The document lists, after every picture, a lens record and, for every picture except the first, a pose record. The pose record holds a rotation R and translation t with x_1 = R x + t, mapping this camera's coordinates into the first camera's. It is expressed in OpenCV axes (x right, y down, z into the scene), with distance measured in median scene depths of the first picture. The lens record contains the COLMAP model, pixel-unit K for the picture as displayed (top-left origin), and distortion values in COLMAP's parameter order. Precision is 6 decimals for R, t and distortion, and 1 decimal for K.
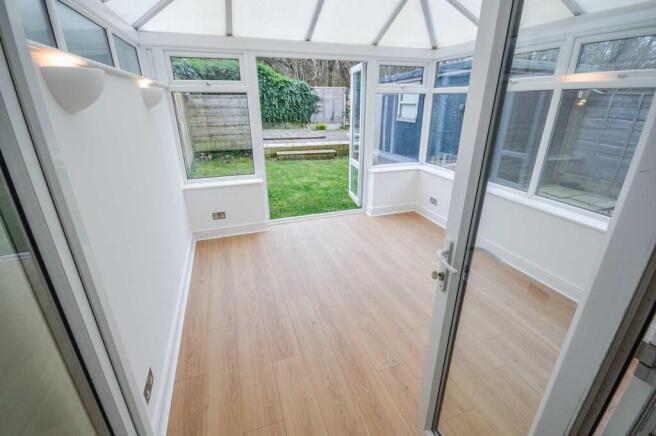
lens RADIAL K [[297.9, 0, 330.8], [0, 297.9, 217.4], [0, 0, 1]] dist [-0.001445, -0.000102]
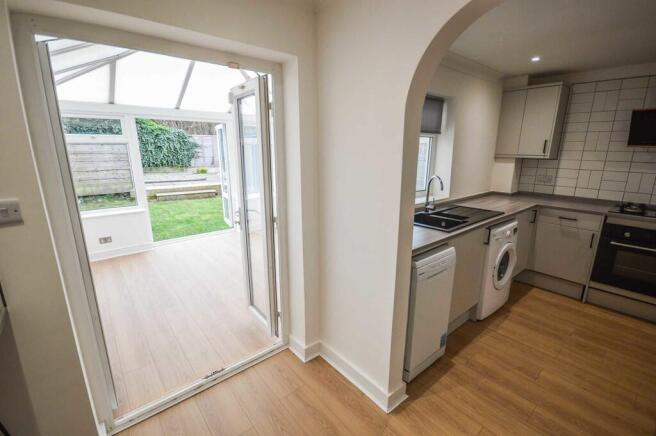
lens RADIAL K [[293.5, 0, 334.5], [0, 293.5, 218.9], [0, 0, 1]] dist [-0.001120, -0.000238]
pose [[0.930609, -0.079903, 0.357186, 0.029119], [0.125886, 0.986218, -0.107364, 0.061288], [-0.343684, 0.144879, 0.927842, -0.175829]]
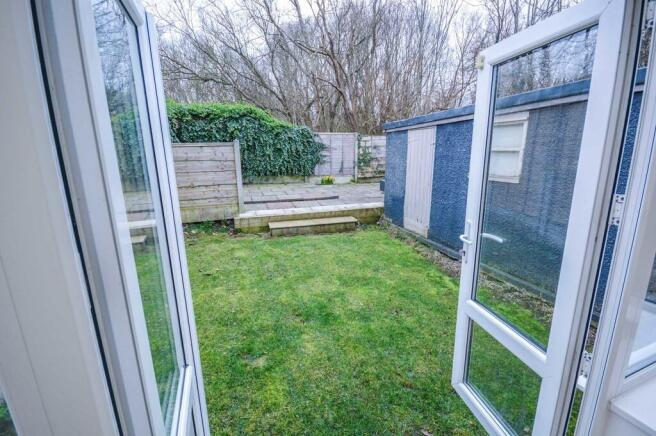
lens RADIAL K [[297.9, 0, 330.8], [0, 297.9, 217.4], [0, 0, 1]] dist [-0.001445, -0.000102]
pose [[0.999777, -0.017624, 0.011640, -0.052208], [0.019153, 0.988811, -0.147941, -0.132382], [-0.008903, 0.148131, 0.988928, 0.340991]]
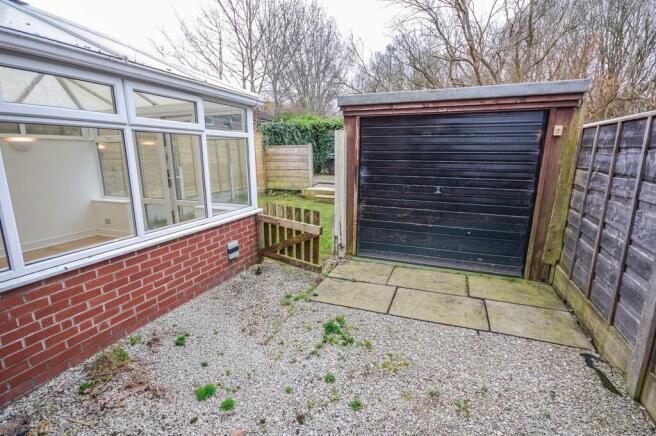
lens RADIAL K [[297.9, 0, 330.8], [0, 297.9, 217.4], [0, 0, 1]] dist [-0.001445, -0.000102]
pose [[0.758180, 0.139438, -0.636962, 0.547089], [-0.240191, 0.967900, -0.074017, -0.073504], [0.606194, 0.209110, 0.767334, 0.225540]]
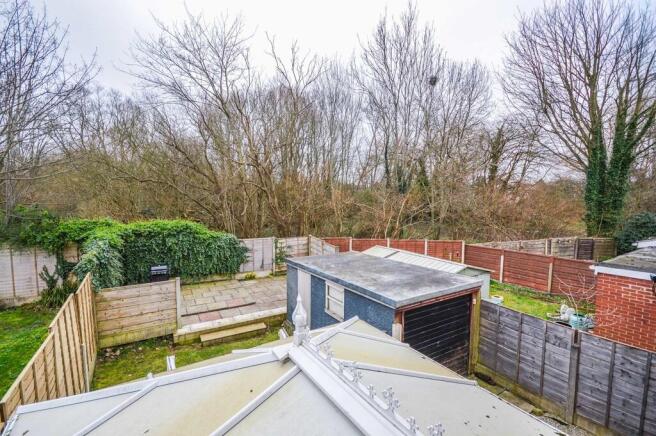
lens RADIAL K [[297.9, 0, 330.8], [0, 297.9, 217.4], [0, 0, 1]] dist [-0.001445, -0.000102]
pose [[0.973373, -0.019158, 0.228424, 0.006722], [0.085299, 0.955210, -0.283369, -0.277281], [-0.212764, 0.295308, 0.931410, -0.054989]]
